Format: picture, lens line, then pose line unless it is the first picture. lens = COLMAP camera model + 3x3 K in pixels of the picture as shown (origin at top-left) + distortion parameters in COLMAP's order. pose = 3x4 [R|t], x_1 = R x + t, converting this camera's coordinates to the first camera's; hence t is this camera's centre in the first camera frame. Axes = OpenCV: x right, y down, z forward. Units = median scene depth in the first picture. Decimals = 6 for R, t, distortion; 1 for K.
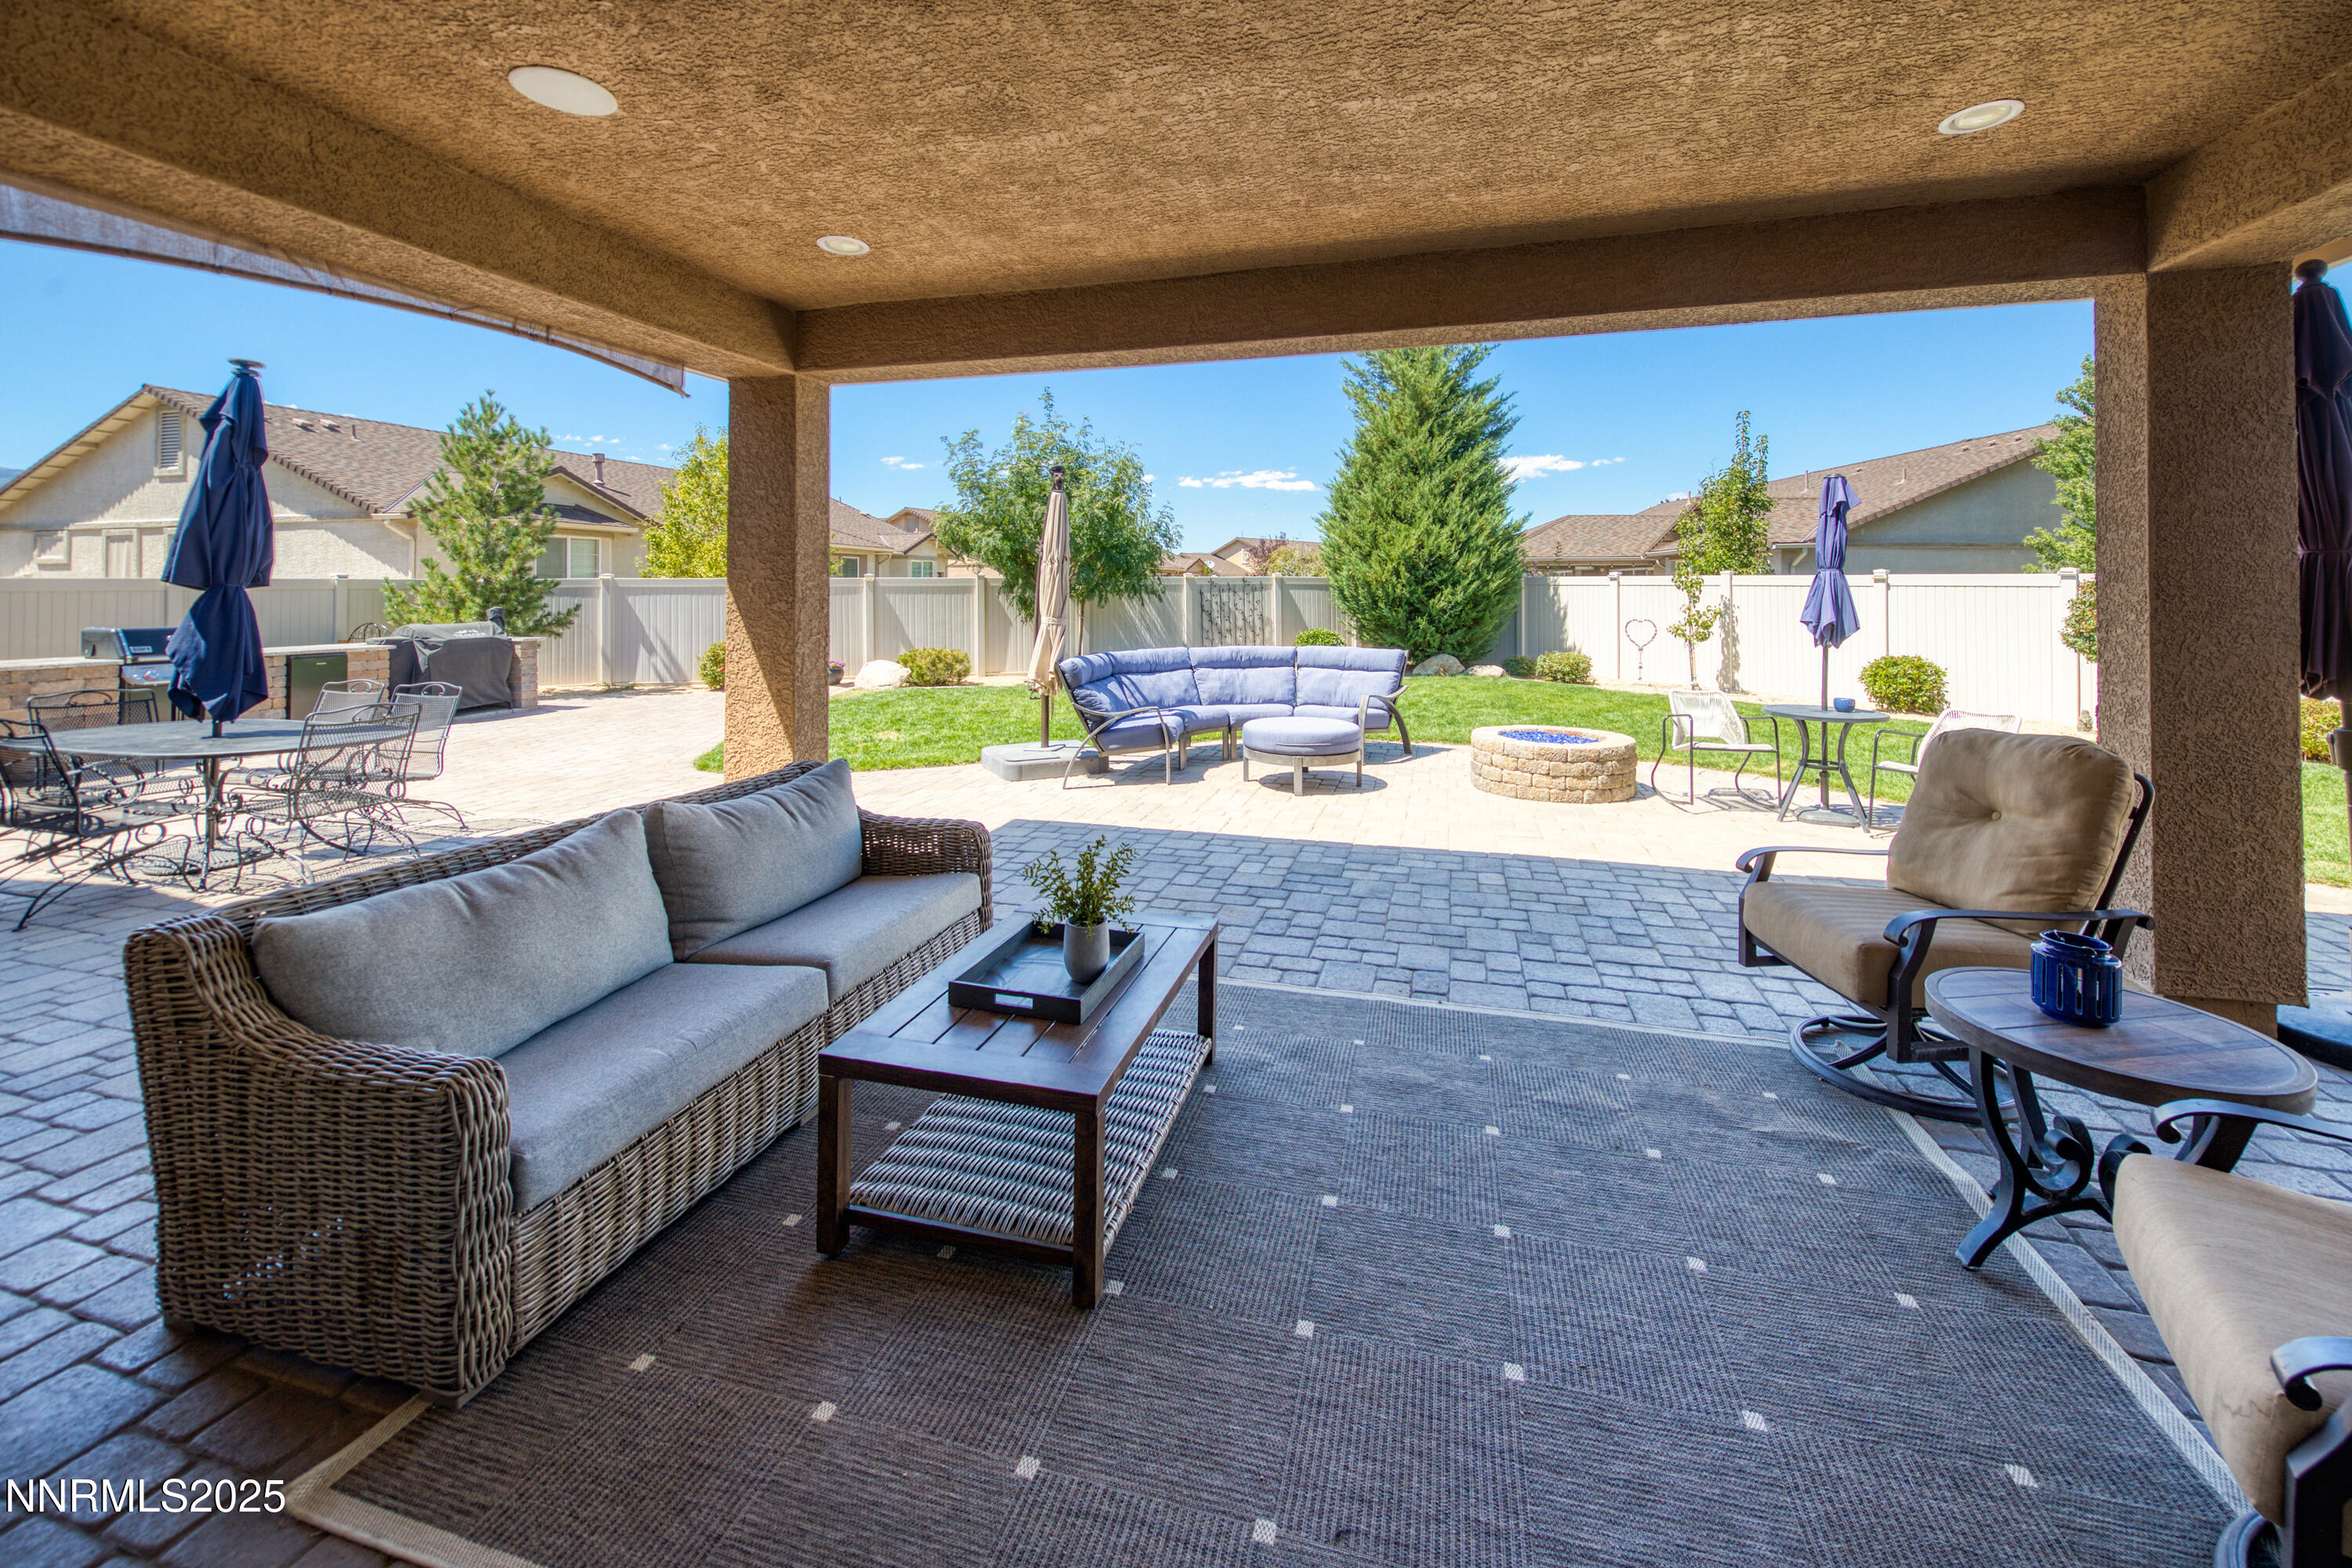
lens RADIAL K [[903.9, 0, 1214.9], [0, 903.9, 606.6], [0, 0, 1]] dist [0.005795, -0.001579]
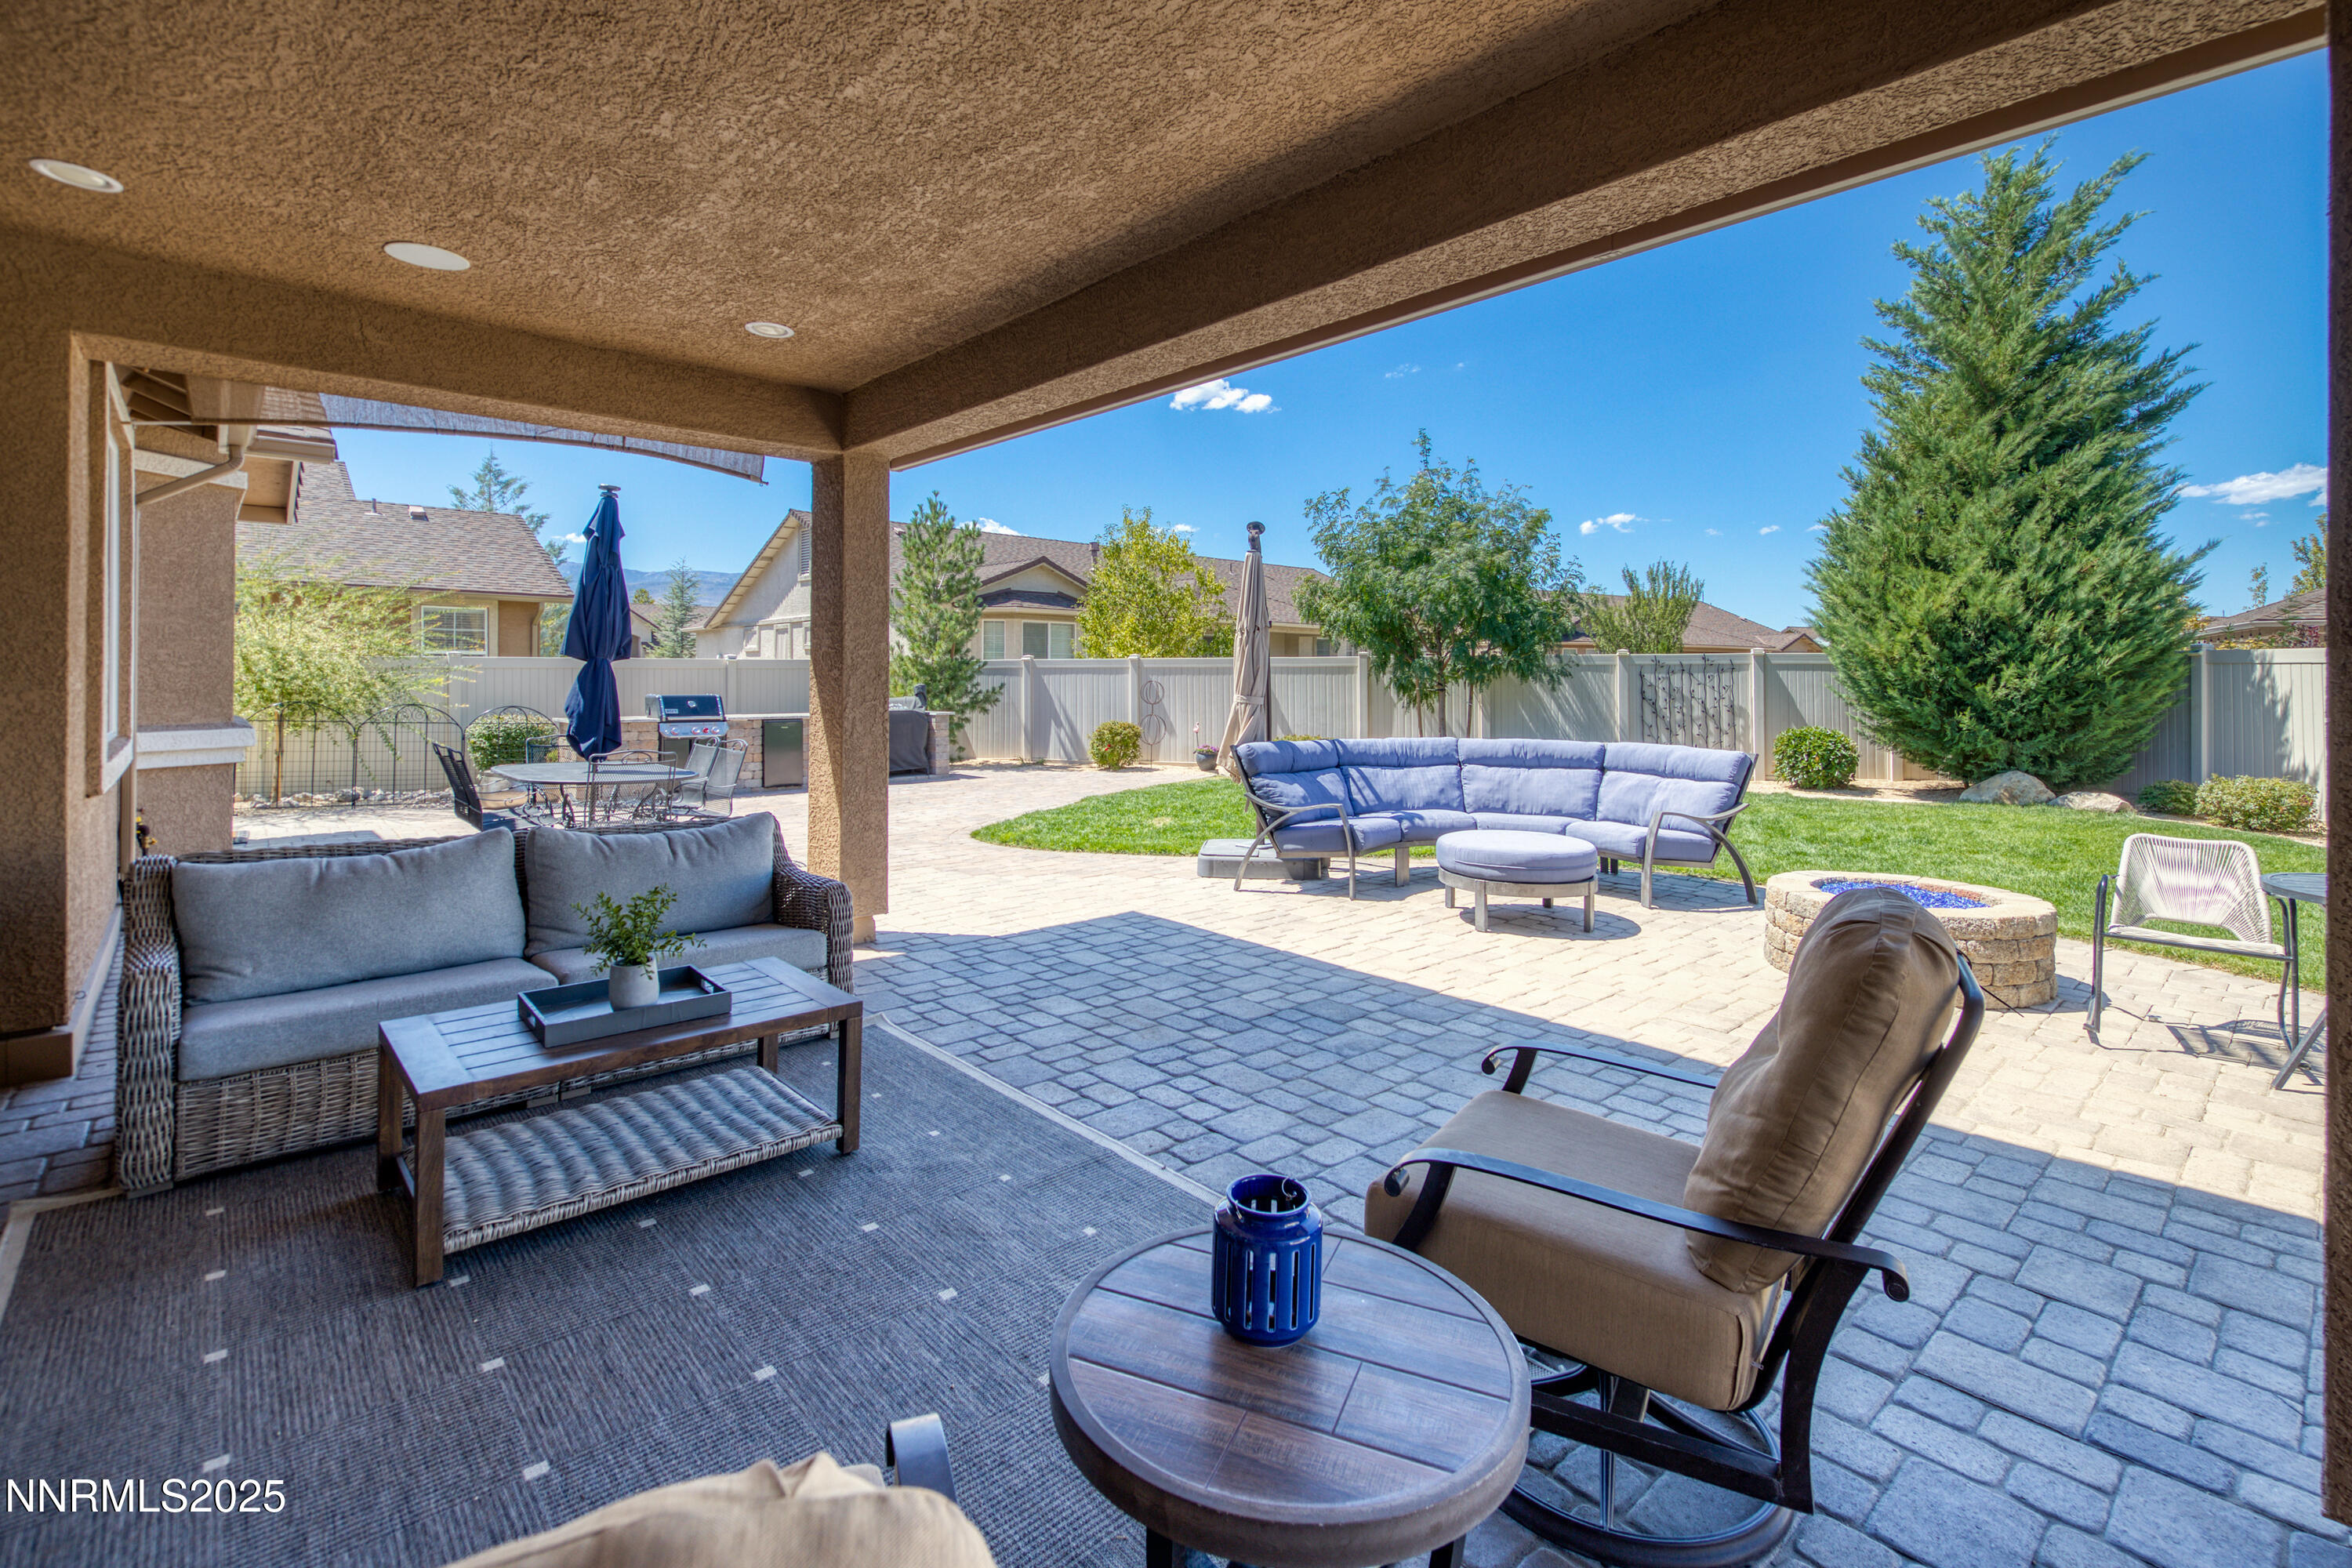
lens RADIAL K [[1075.3, 0, 1210.5], [0, 1075.3, 690.8], [0, 0, 1]] dist [0.005904, -0.001158]
pose [[0.848031, 0.011454, -0.529823, 0.181121], [-0.014542, 0.999893, -0.001660, 0.005422], [0.529747, 0.009113, 0.848107, 0.052115]]
